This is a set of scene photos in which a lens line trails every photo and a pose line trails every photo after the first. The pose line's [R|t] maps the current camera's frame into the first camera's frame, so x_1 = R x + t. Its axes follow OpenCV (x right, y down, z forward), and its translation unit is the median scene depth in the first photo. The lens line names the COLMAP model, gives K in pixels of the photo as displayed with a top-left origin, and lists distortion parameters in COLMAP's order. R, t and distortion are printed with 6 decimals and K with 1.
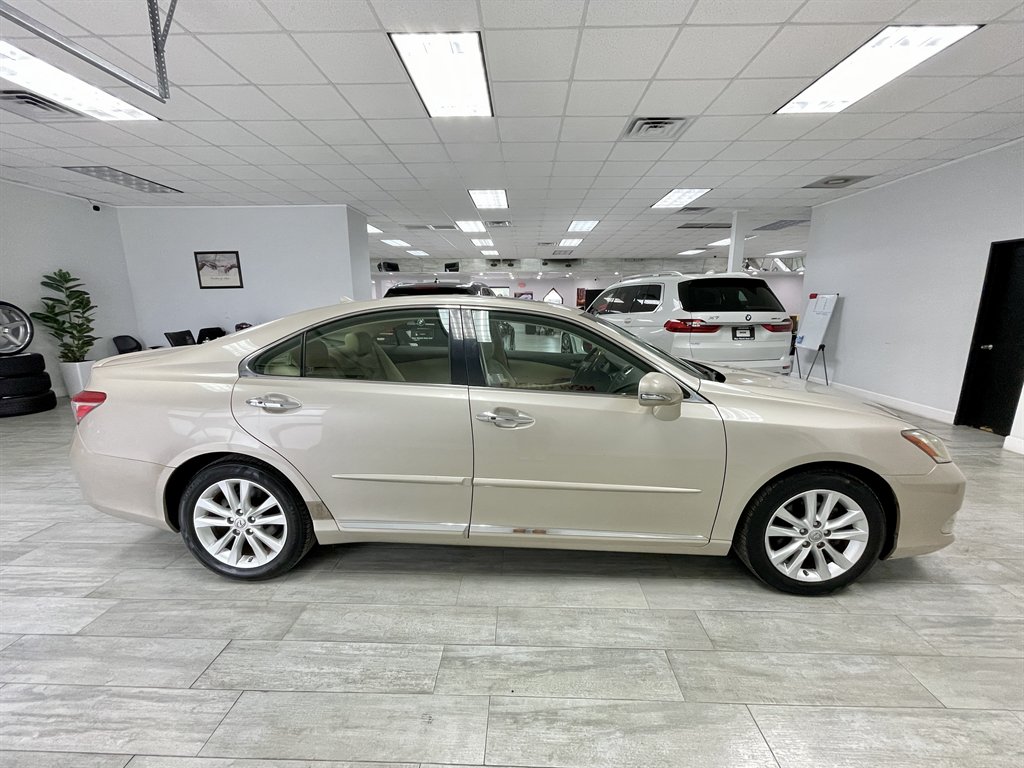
lens RADIAL K [[416.2, 0, 512.0], [0, 416.2, 384.0], [0, 0, 1]] dist [-0.000890, -0.000837]
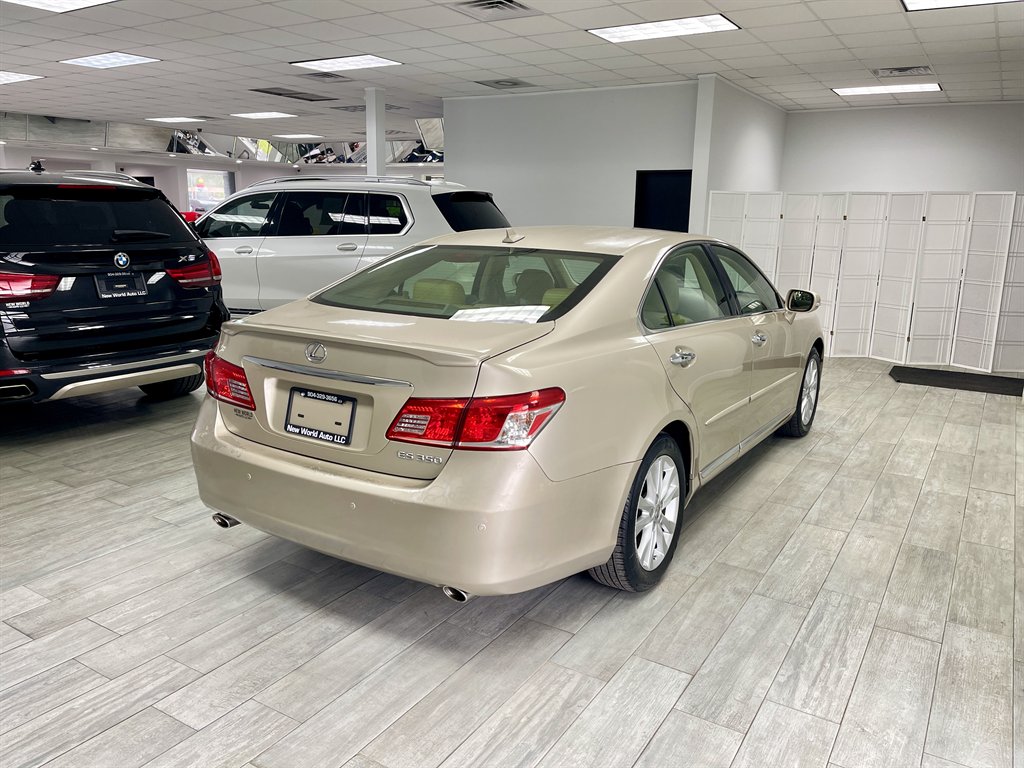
lens RADIAL K [[770.8, 0, 512.0], [0, 770.8, 384.0], [0, 0, 1]] dist [0.011906, 0.000288]
pose [[0.512068, -0.180029, 0.839867, -2.296275], [0.147687, 0.981680, 0.120383, -0.163105], [-0.846153, 0.062393, 0.529275, 0.464868]]
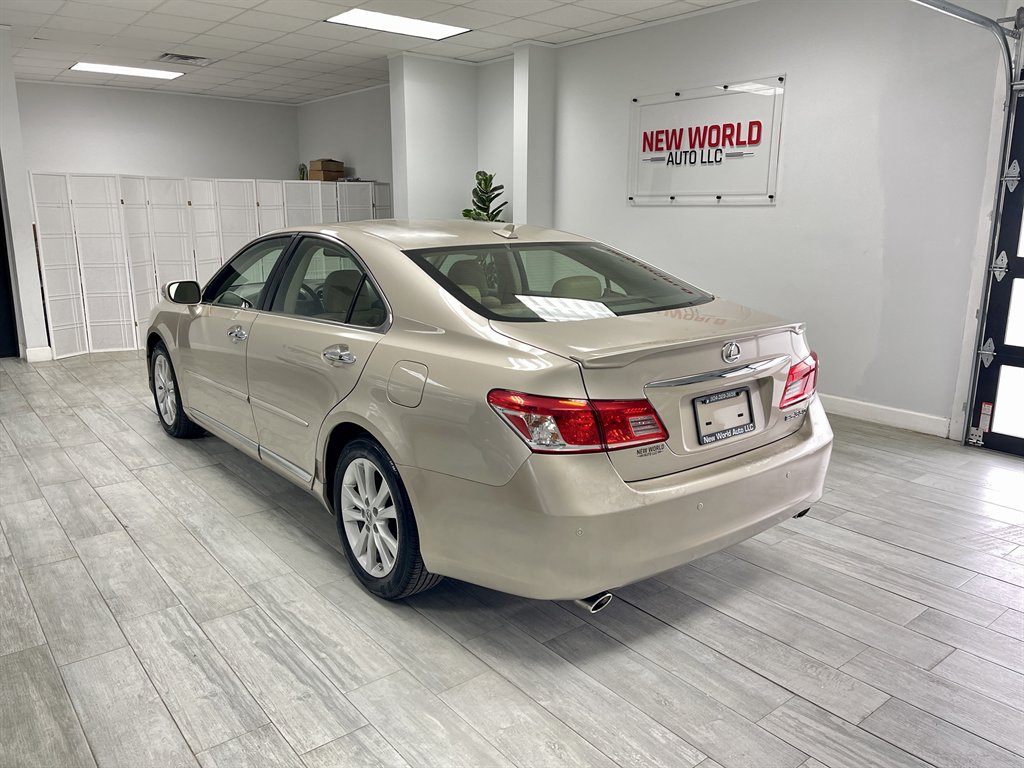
lens RADIAL K [[781.7, 0, 500.2], [0, 781.7, 381.7], [0, 0, 1]] dist [0.044308, -0.036165]
pose [[-0.637219, -0.174556, 0.750655, -2.110132], [0.141893, 0.930789, 0.336894, -0.615118], [-0.757508, 0.321188, -0.568348, 2.733110]]
